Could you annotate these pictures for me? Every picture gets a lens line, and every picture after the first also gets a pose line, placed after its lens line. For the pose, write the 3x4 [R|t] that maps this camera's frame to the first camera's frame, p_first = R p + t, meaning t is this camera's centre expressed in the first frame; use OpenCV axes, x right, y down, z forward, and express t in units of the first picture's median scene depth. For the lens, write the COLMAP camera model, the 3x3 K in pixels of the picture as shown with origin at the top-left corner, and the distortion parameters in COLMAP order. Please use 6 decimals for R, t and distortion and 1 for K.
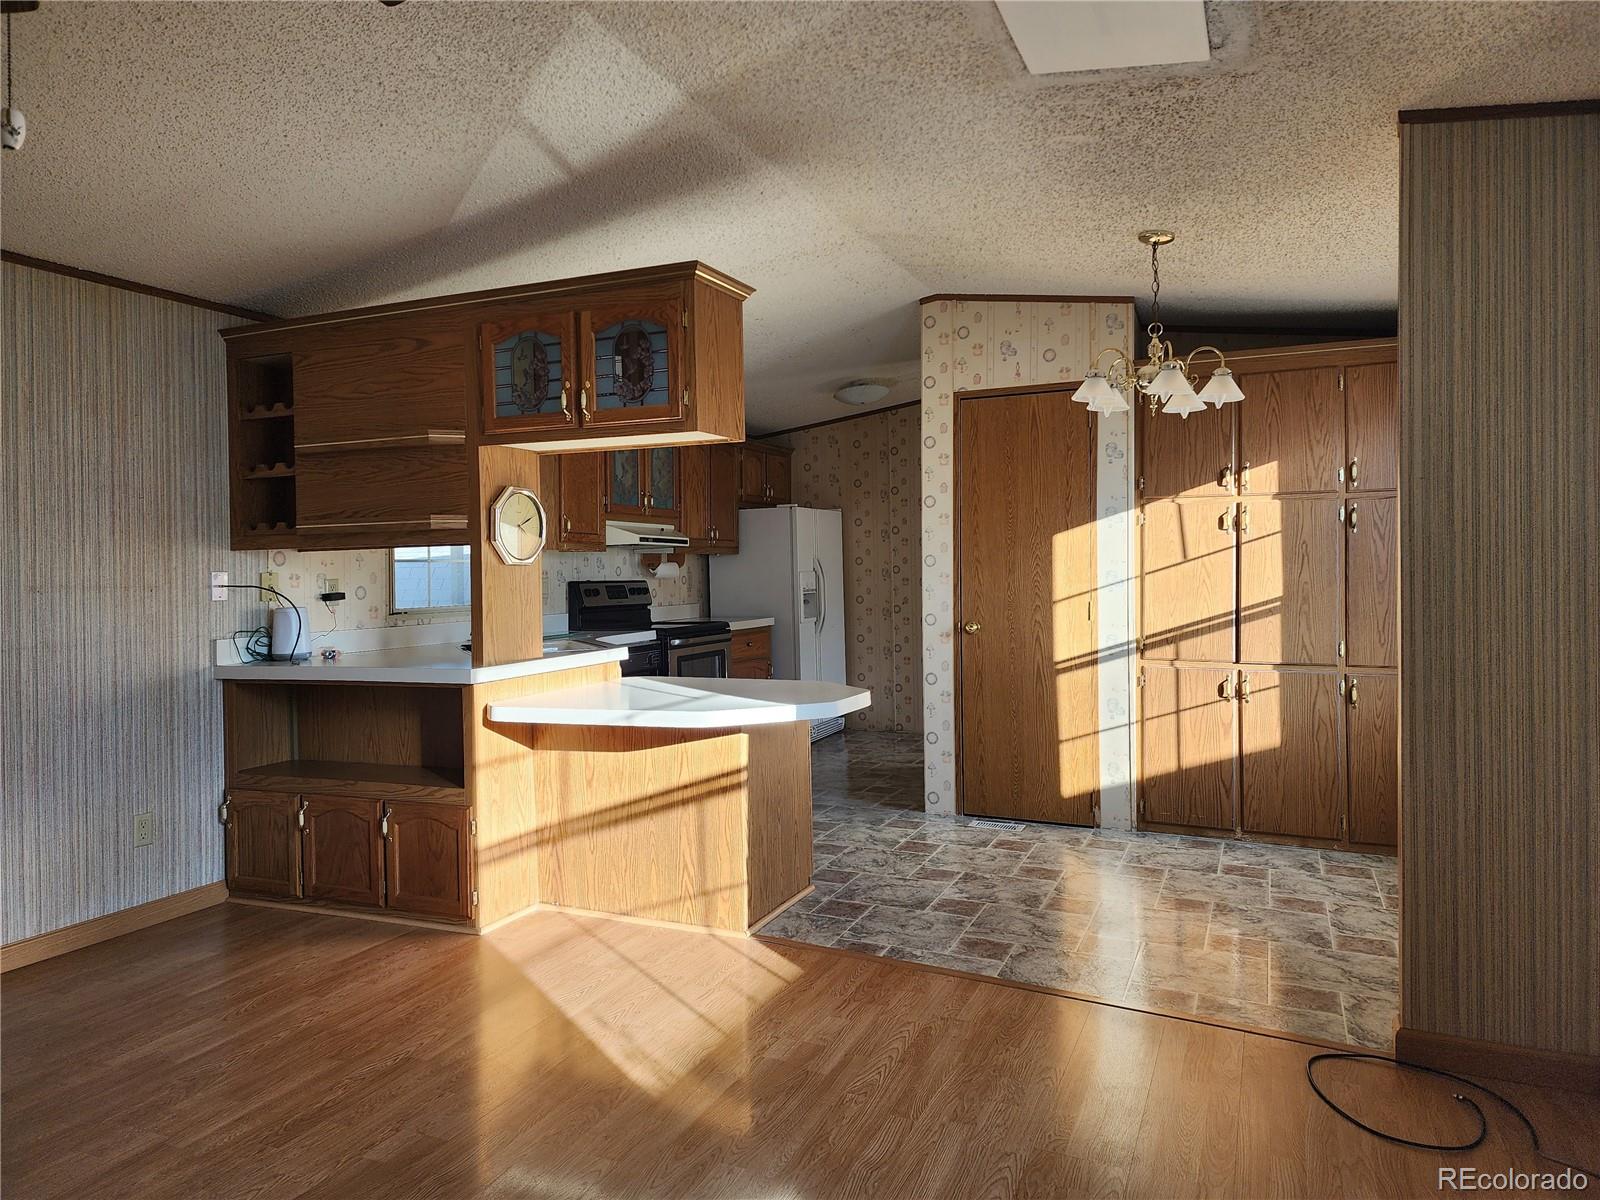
lens RADIAL K [[1059.7, 0, 803.9], [0, 1059.7, 592.3], [0, 0, 1]] dist [0.109771, -0.111953]
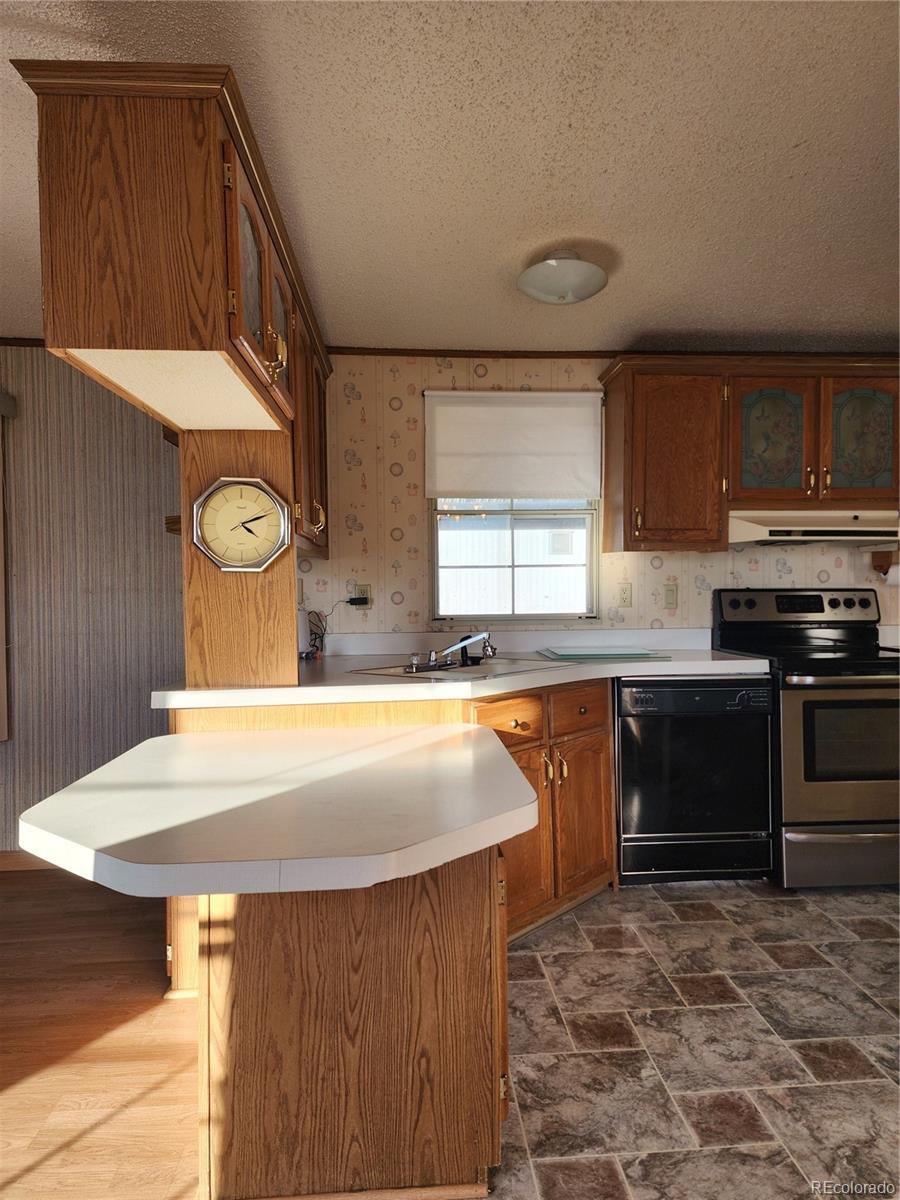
lens RADIAL K [[794.7, 0, 470.2], [0, 794.7, 597.4], [0, 0, 1]] dist [0.109771, -0.111953]
pose [[0.477559, 0.024823, -0.878249, 0.238014], [-0.017199, 0.999673, 0.018902, -0.012682], [0.878431, 0.006078, 0.477830, 0.559881]]
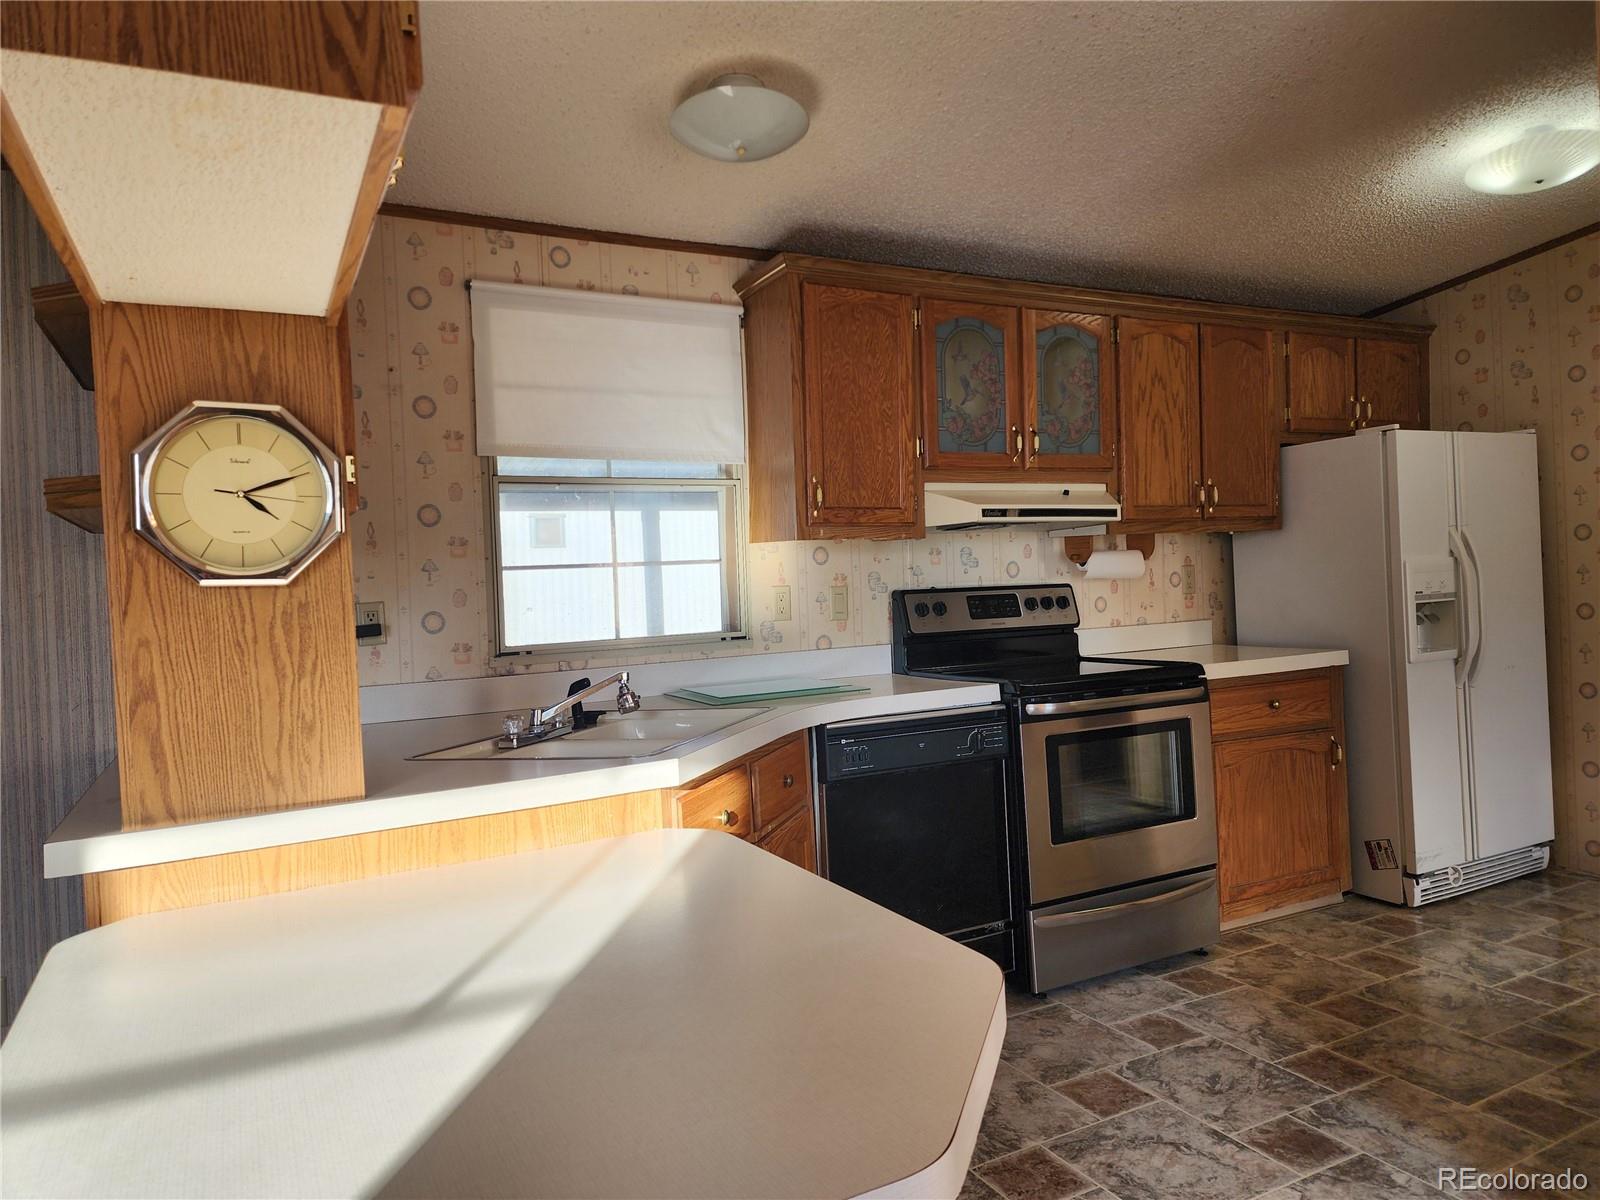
lens RADIAL K [[1059.7, 0, 803.9], [0, 1059.7, 592.3], [0, 0, 1]] dist [0.109771, -0.111953]
pose [[0.781793, -0.007587, -0.623492, 0.113196], [0.014771, 0.999871, 0.006354, -0.014164], [0.623363, -0.014177, 0.781804, 0.523553]]
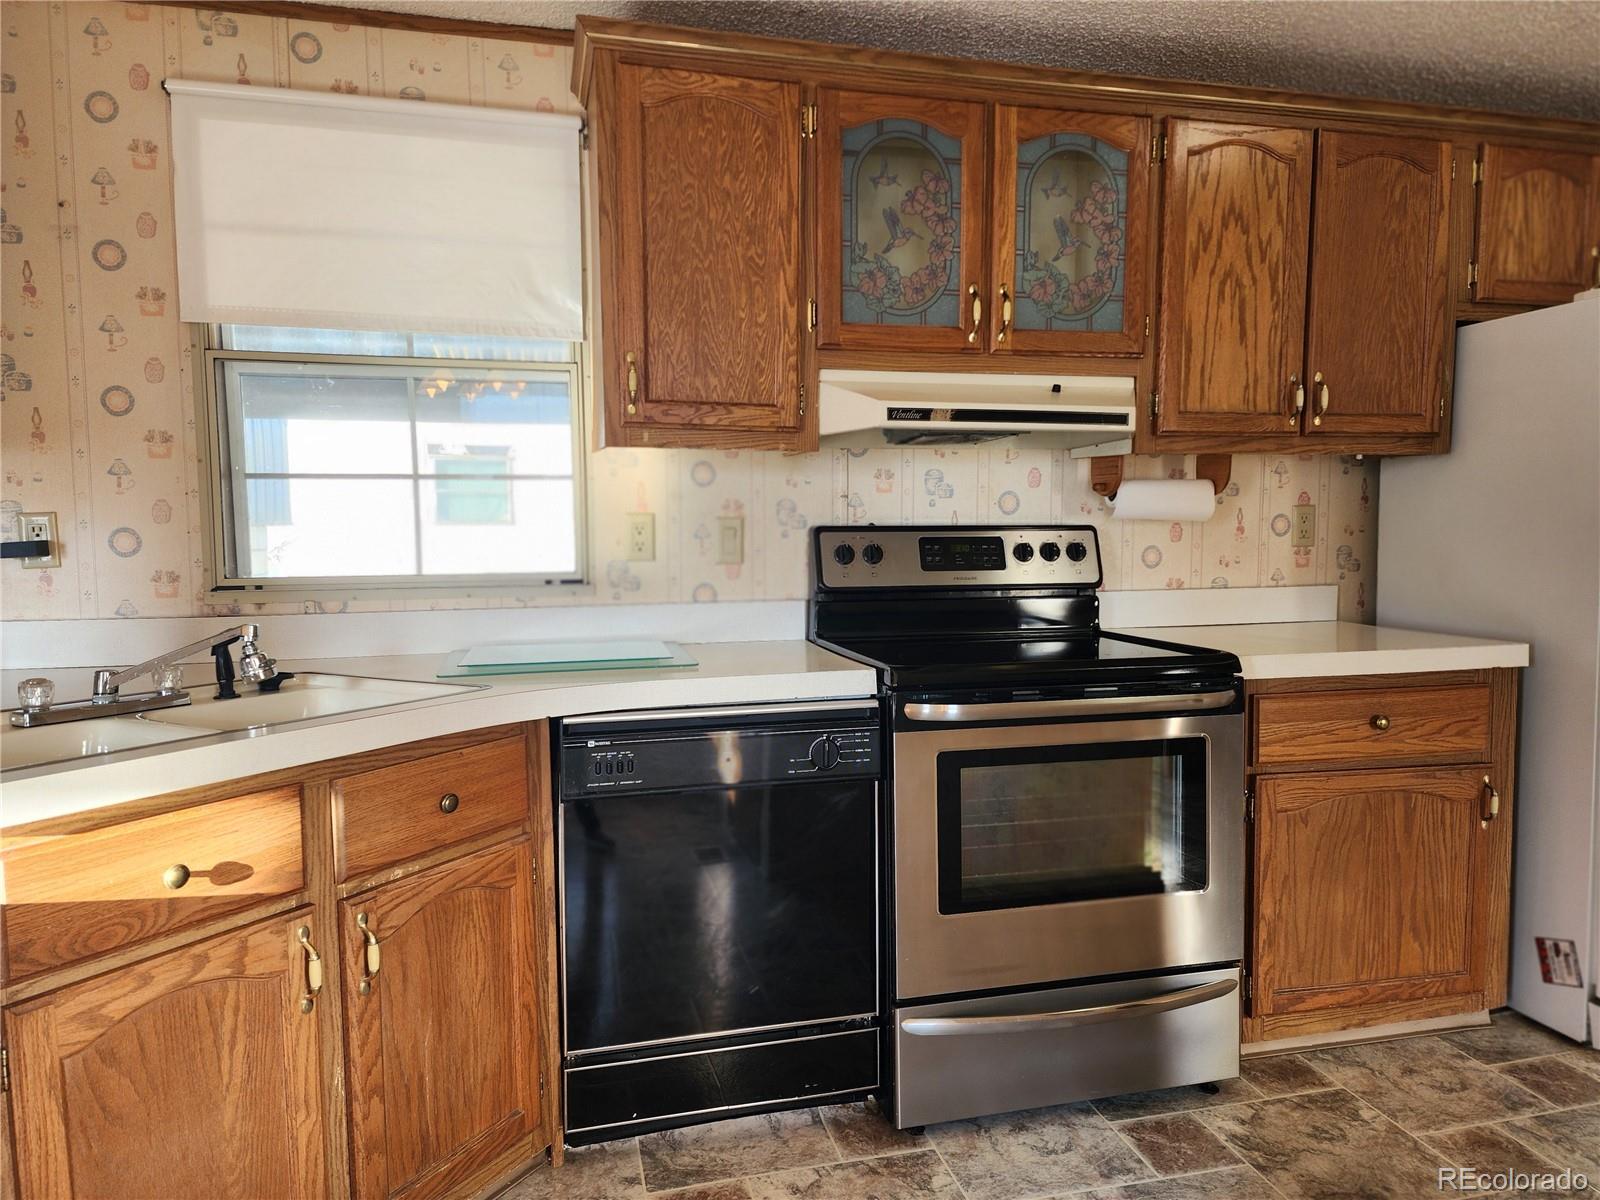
lens RADIAL K [[1059.6, 0, 809.4], [0, 1059.6, 595.1], [0, 0, 1]] dist [0.091927, -0.081004]
pose [[0.610207, 0.069326, -0.789203, 0.121893], [-0.020509, 0.997212, 0.071741, -0.013367], [0.791977, -0.027591, 0.609927, 0.762430]]
